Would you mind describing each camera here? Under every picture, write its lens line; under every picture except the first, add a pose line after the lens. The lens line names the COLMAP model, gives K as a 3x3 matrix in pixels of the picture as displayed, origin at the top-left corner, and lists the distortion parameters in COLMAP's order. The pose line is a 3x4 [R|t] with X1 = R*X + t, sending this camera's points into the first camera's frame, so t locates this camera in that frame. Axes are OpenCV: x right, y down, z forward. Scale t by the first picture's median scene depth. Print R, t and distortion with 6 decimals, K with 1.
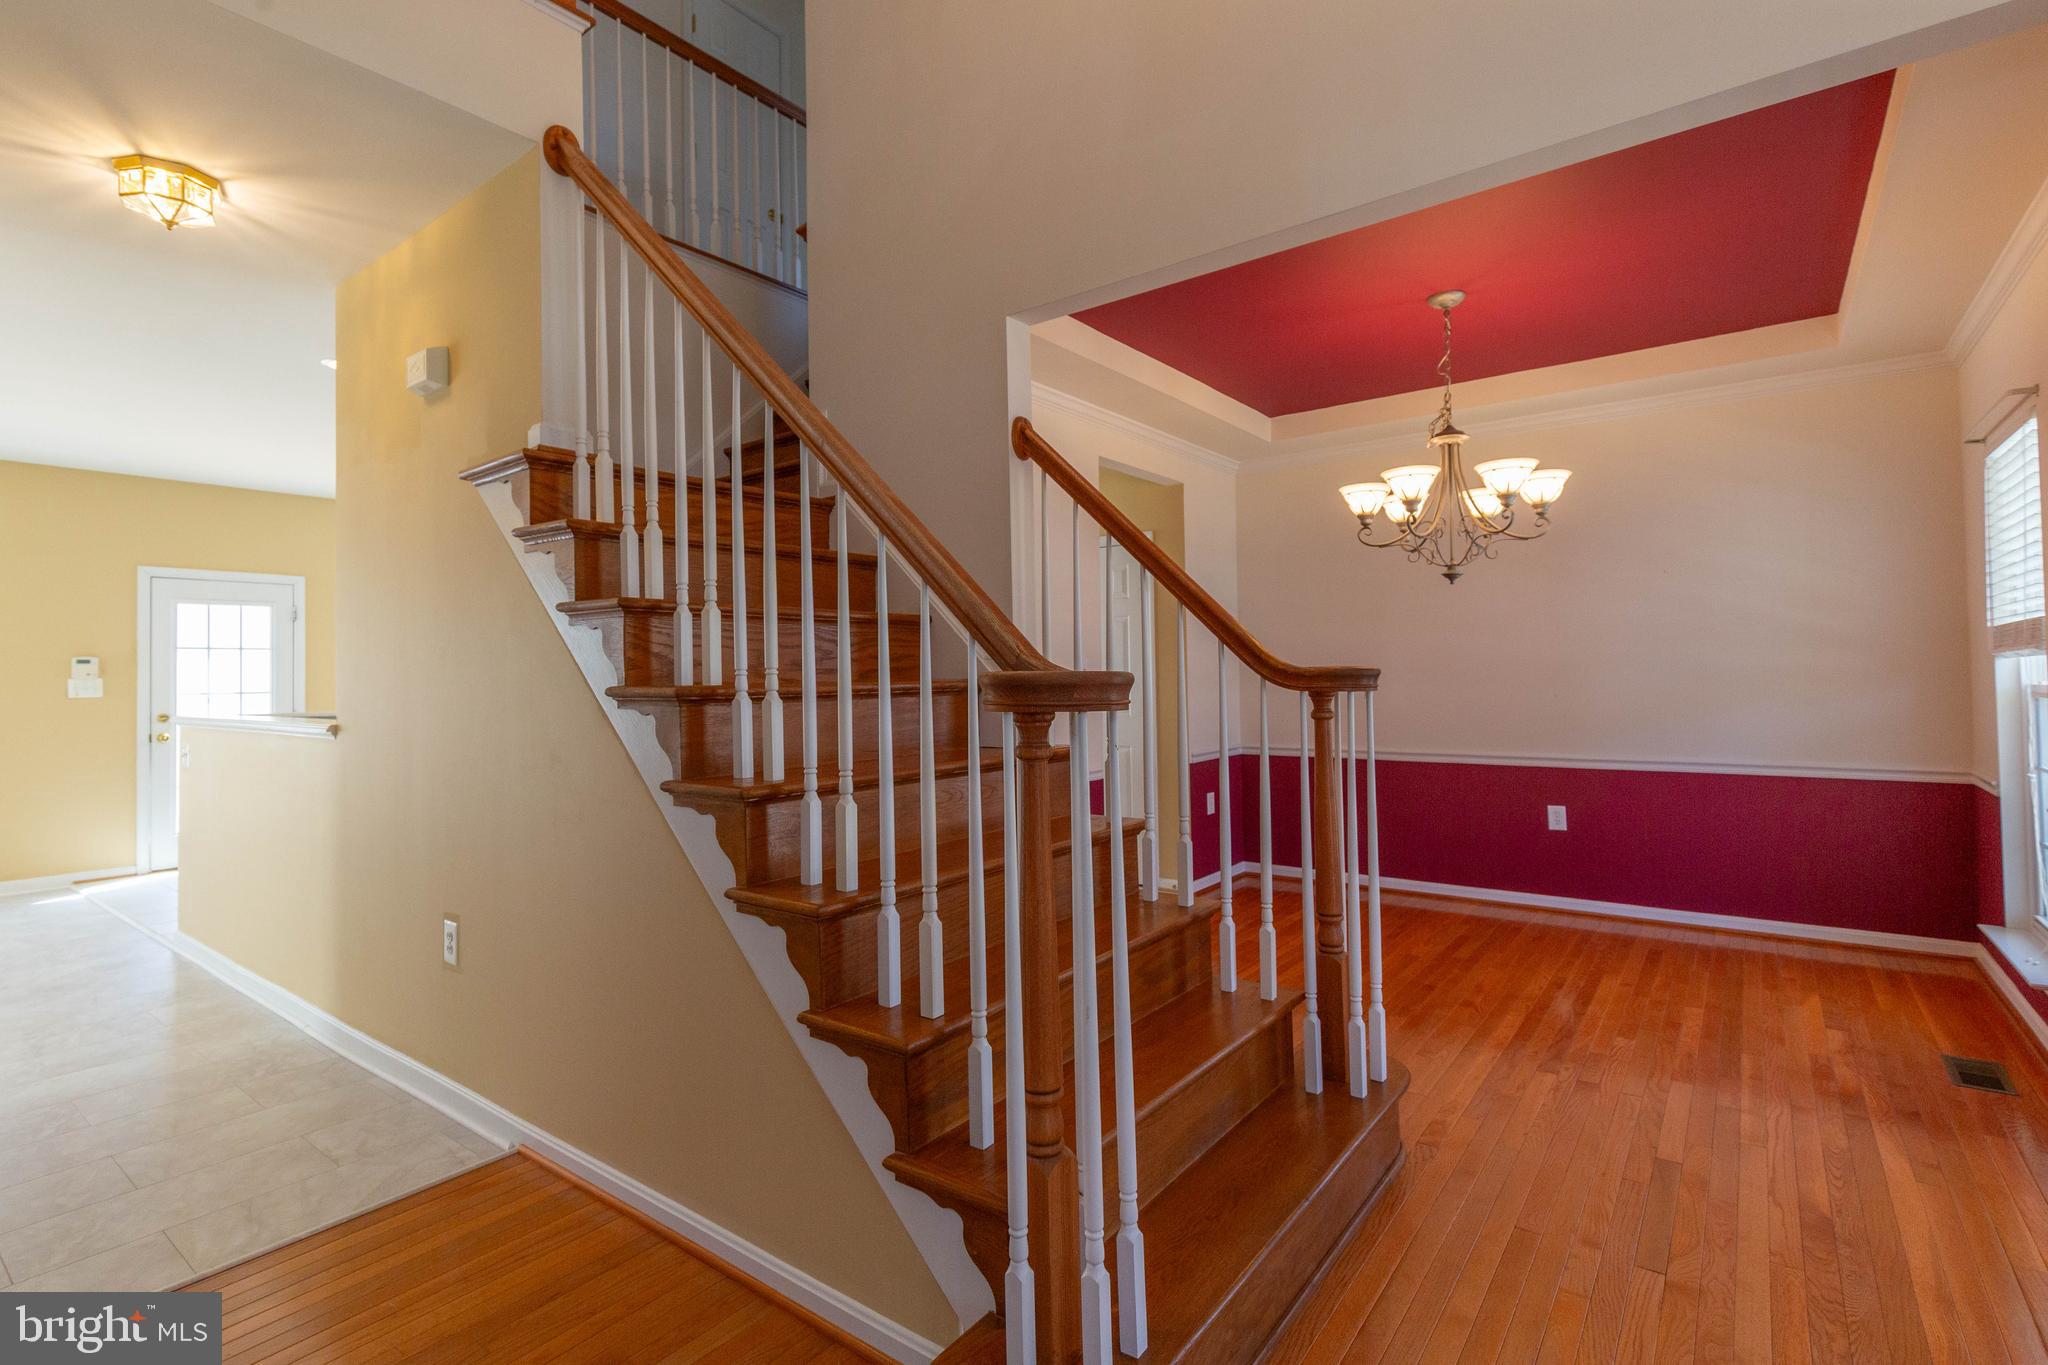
lens RADIAL K [[948.5, 0, 1034.4], [0, 948.5, 677.3], [0, 0, 1]] dist [0.008104, -0.002733]
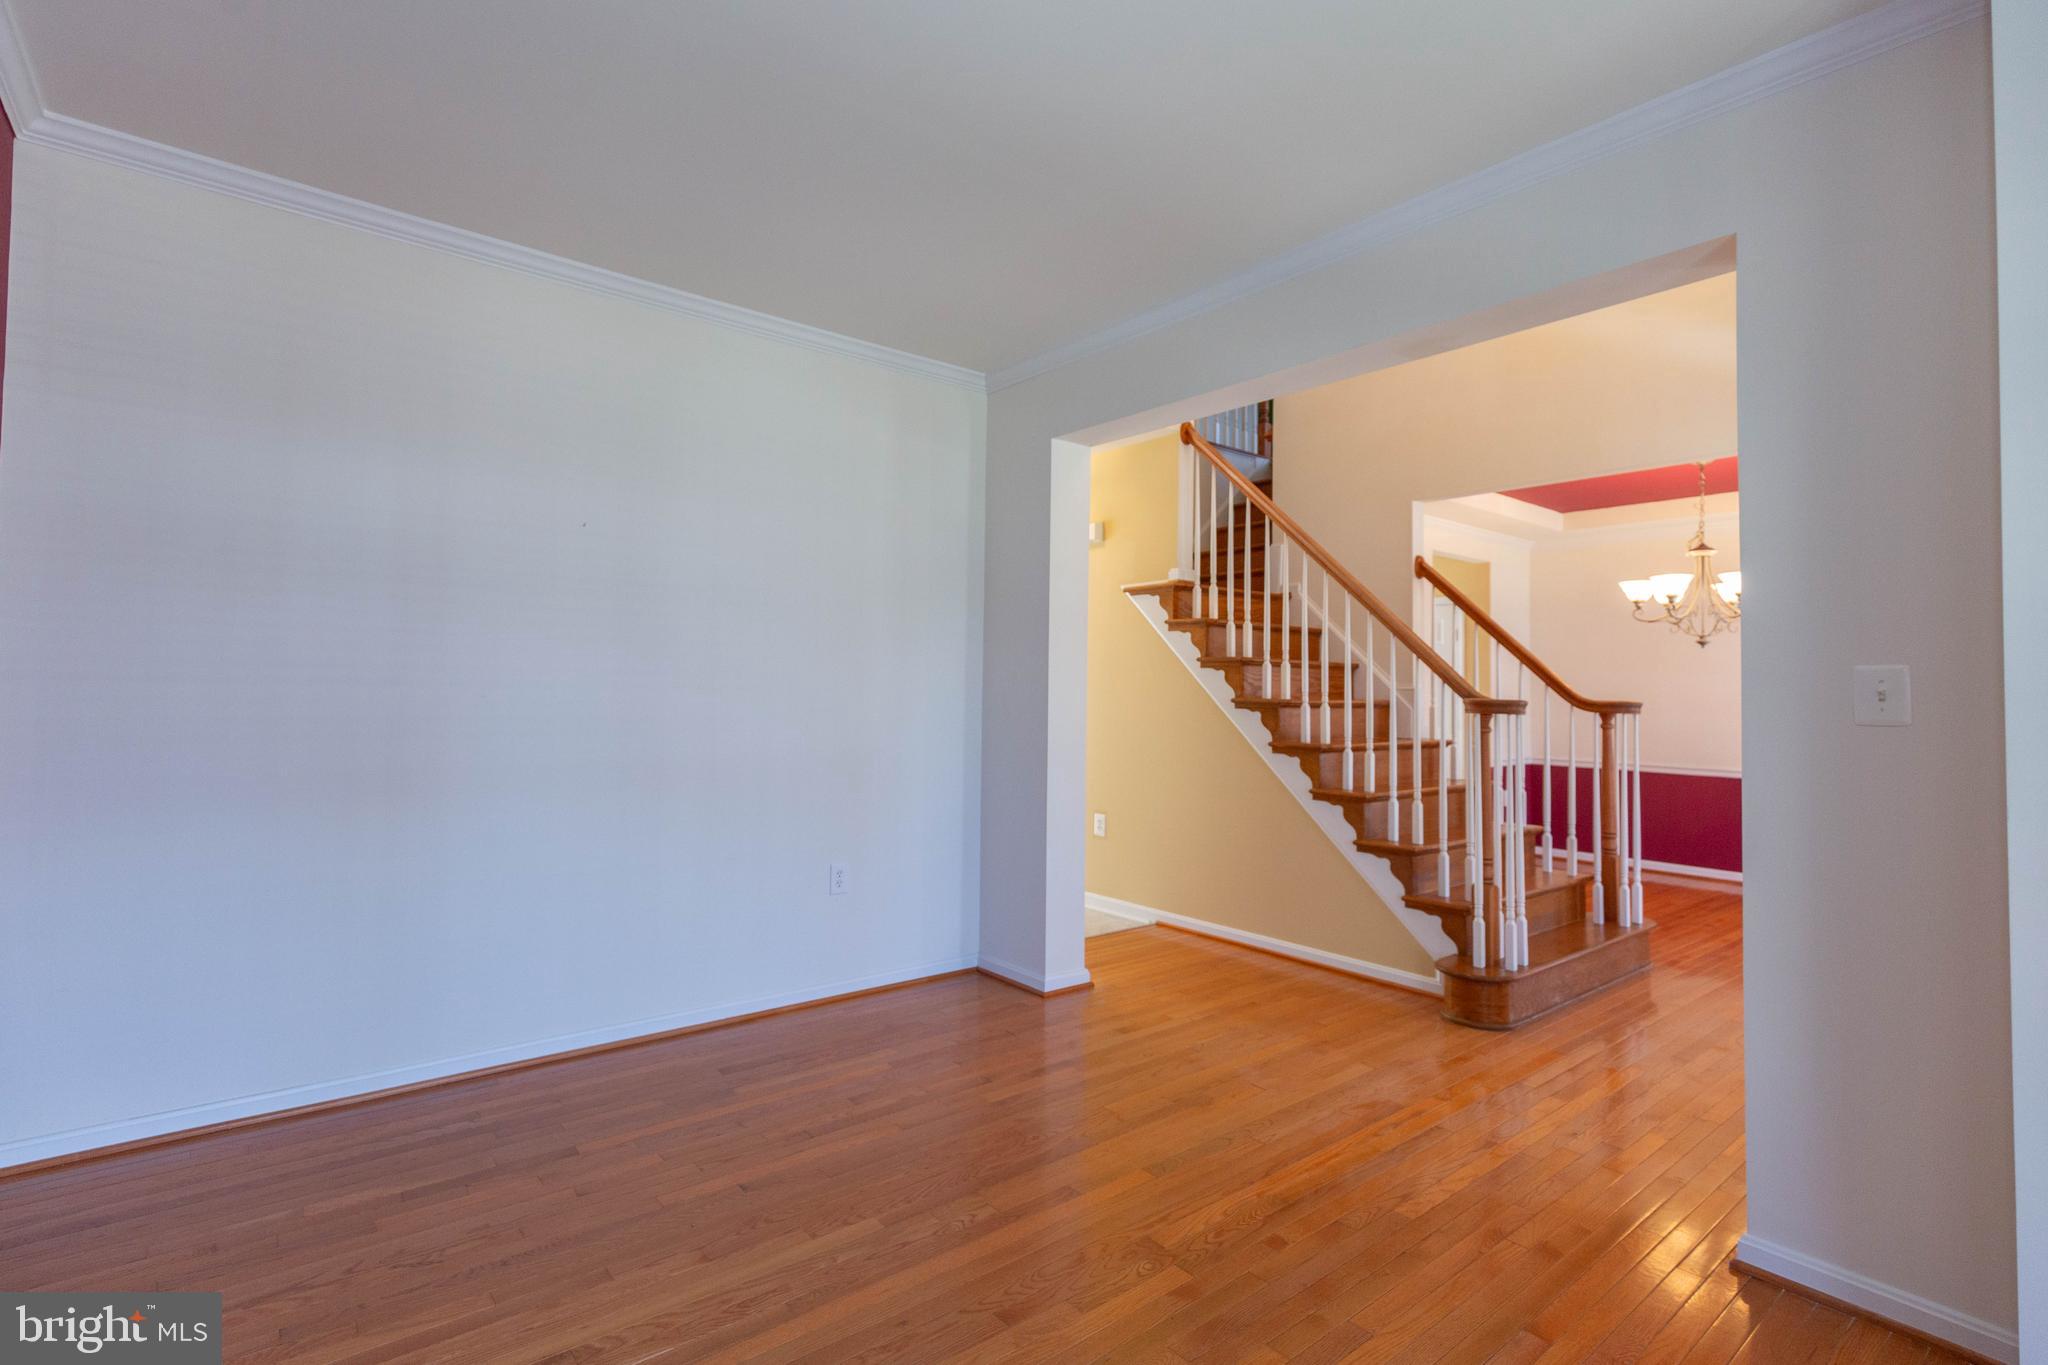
lens RADIAL K [[948.5, 0, 1007.4], [0, 948.5, 670.8], [0, 0, 1]] dist [0.008104, -0.002733]
pose [[0.966470, 0.026114, -0.255447, -0.319557], [-0.032503, 0.999255, -0.020821, 0.007107], [0.254713, 0.028426, 0.966599, -0.983302]]
